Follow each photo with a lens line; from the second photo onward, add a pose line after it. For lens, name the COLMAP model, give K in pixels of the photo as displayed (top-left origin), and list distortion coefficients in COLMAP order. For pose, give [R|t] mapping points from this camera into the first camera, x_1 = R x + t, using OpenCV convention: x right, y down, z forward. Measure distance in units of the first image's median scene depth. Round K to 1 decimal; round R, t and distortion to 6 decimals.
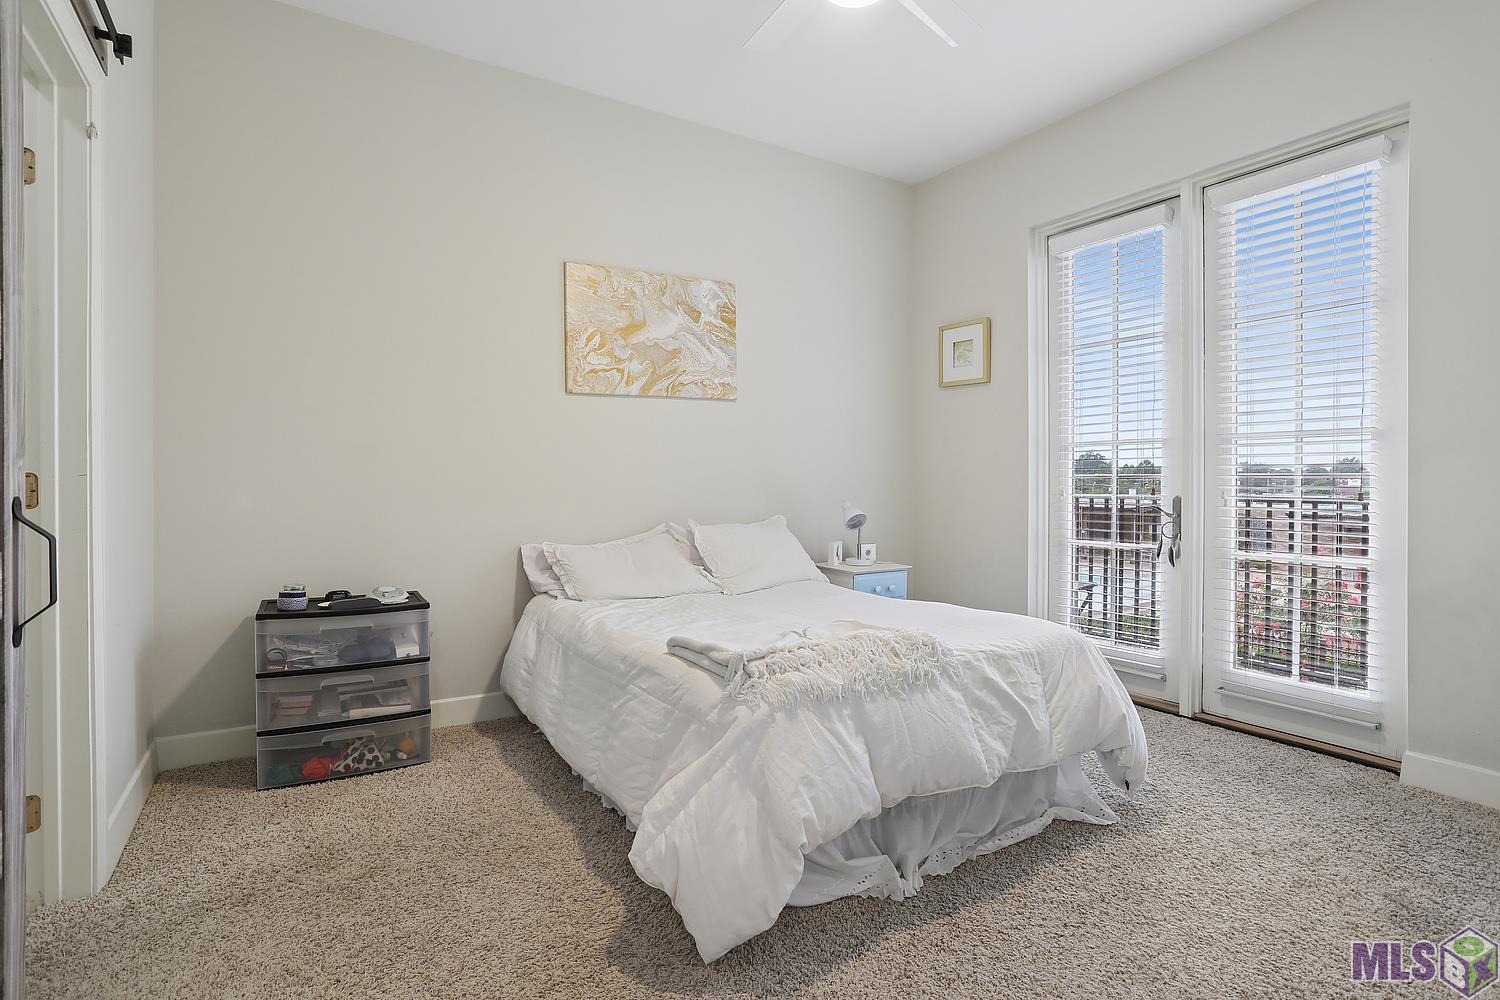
lens RADIAL K [[738.4, 0, 749.4], [0, 738.4, 503.5], [0, 0, 1]] dist [-0.074036, 0.039088]
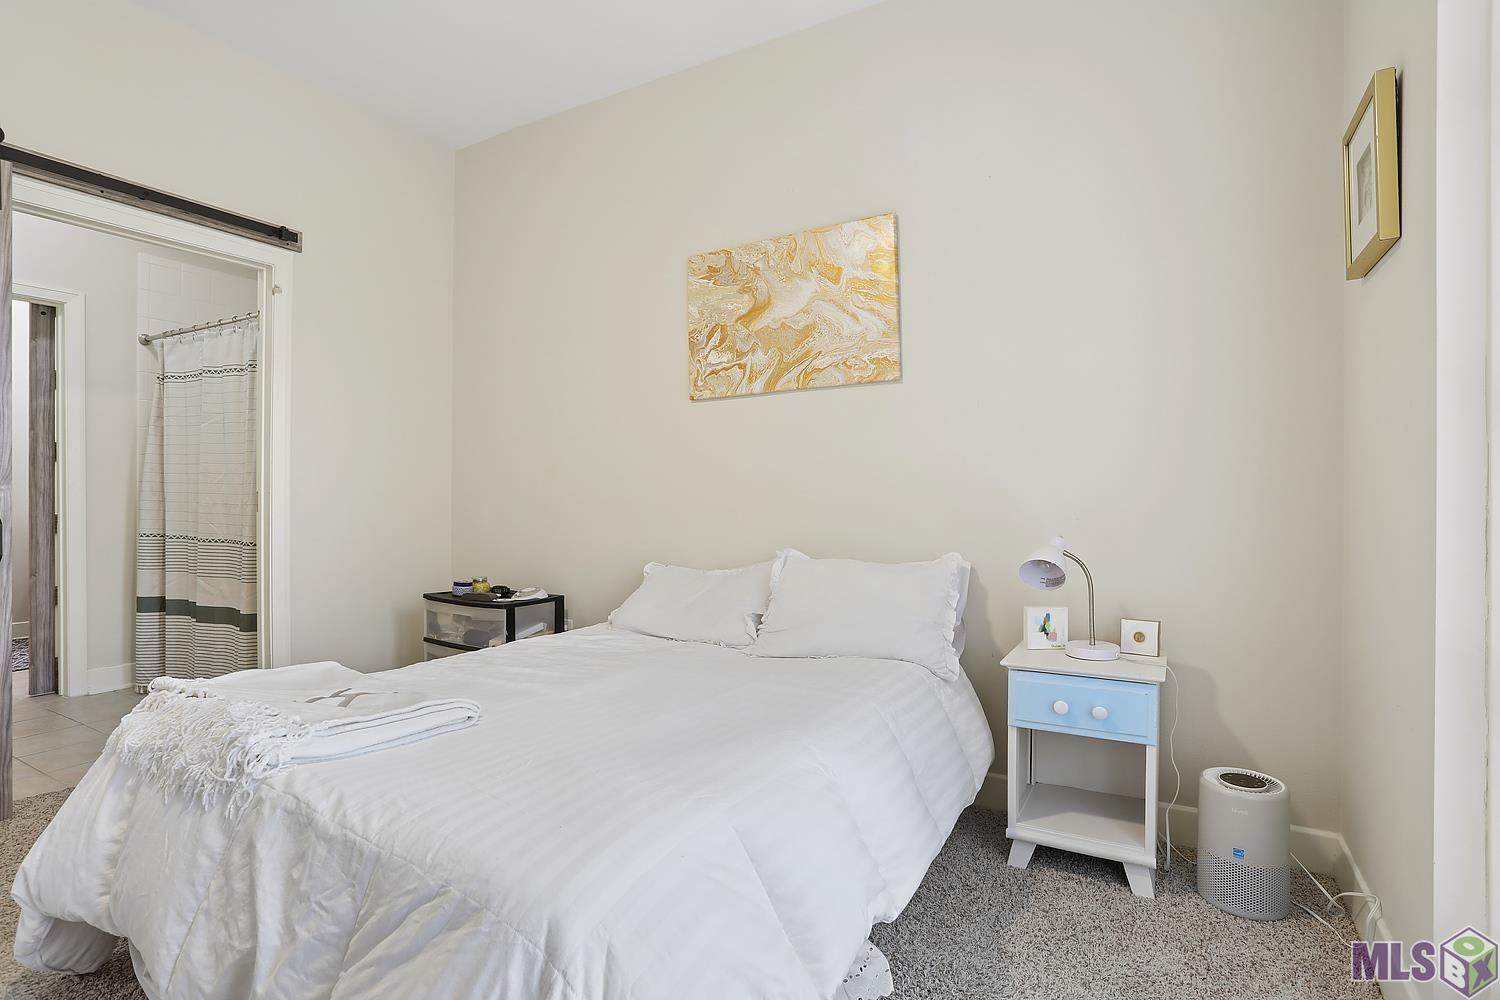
lens RADIAL K [[738.4, 0, 749.4], [0, 738.4, 503.5], [0, 0, 1]] dist [-0.074036, 0.039088]
pose [[0.476252, 0.001785, -0.879307, 0.563693], [-0.032486, 0.999351, -0.015567, -0.011910], [0.878708, 0.035979, 0.476001, 0.613673]]
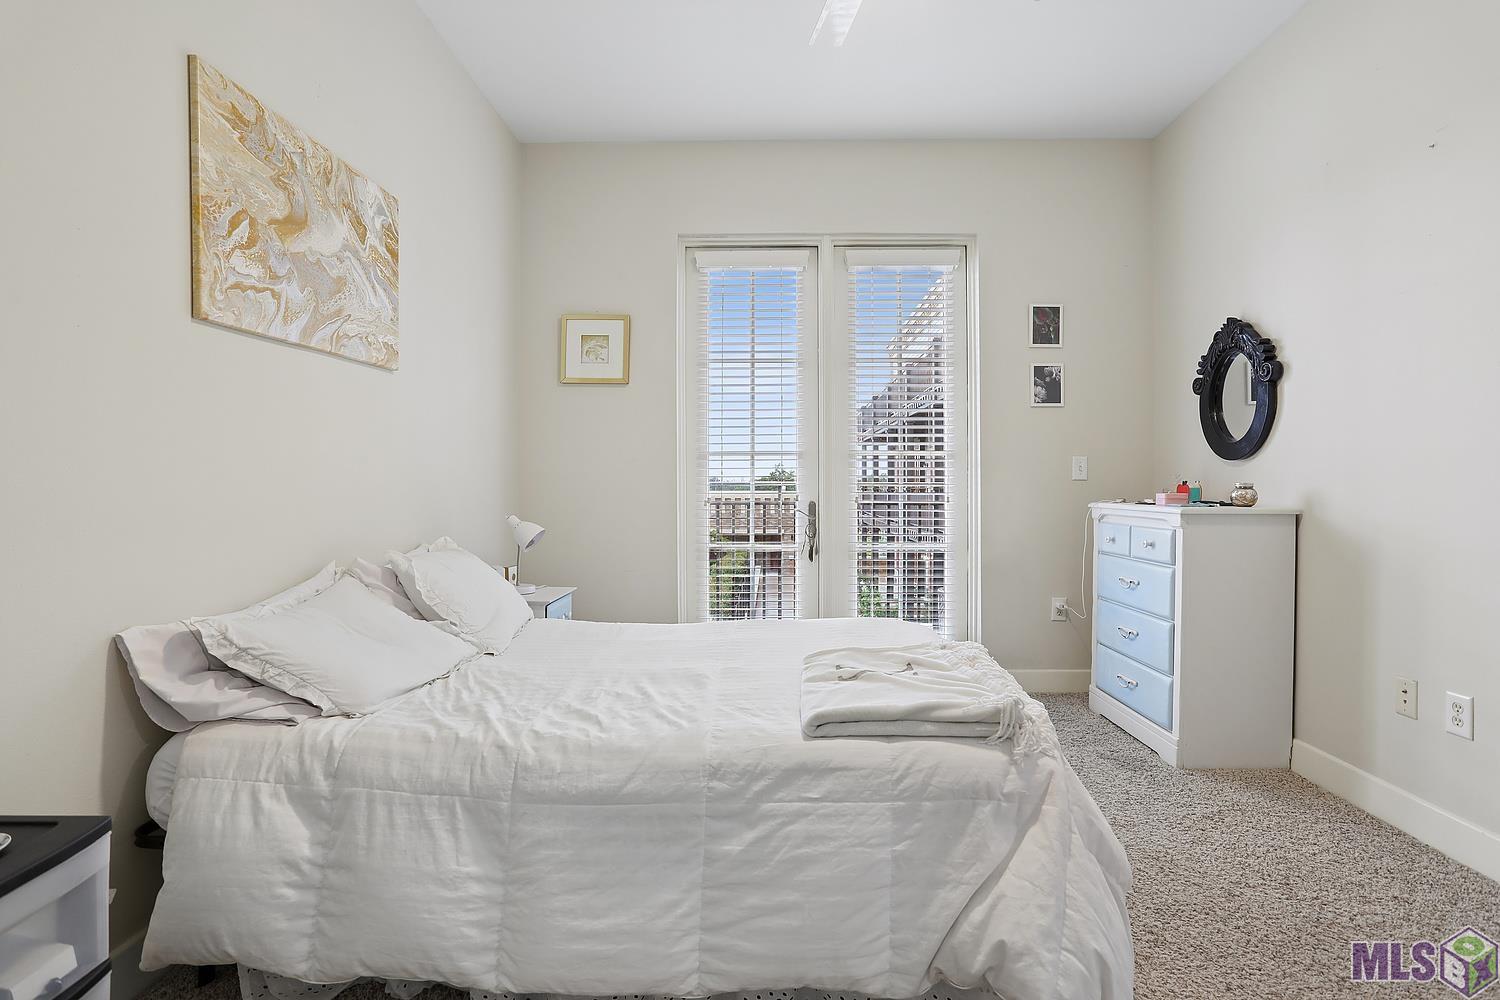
lens RADIAL K [[738.4, 0, 749.4], [0, 738.4, 503.5], [0, 0, 1]] dist [-0.074036, 0.039088]
pose [[0.555711, -0.019359, 0.831150, -0.433084], [0.026239, 0.999639, 0.005740, -0.015086], [-0.830962, 0.018619, 0.556018, 0.396743]]
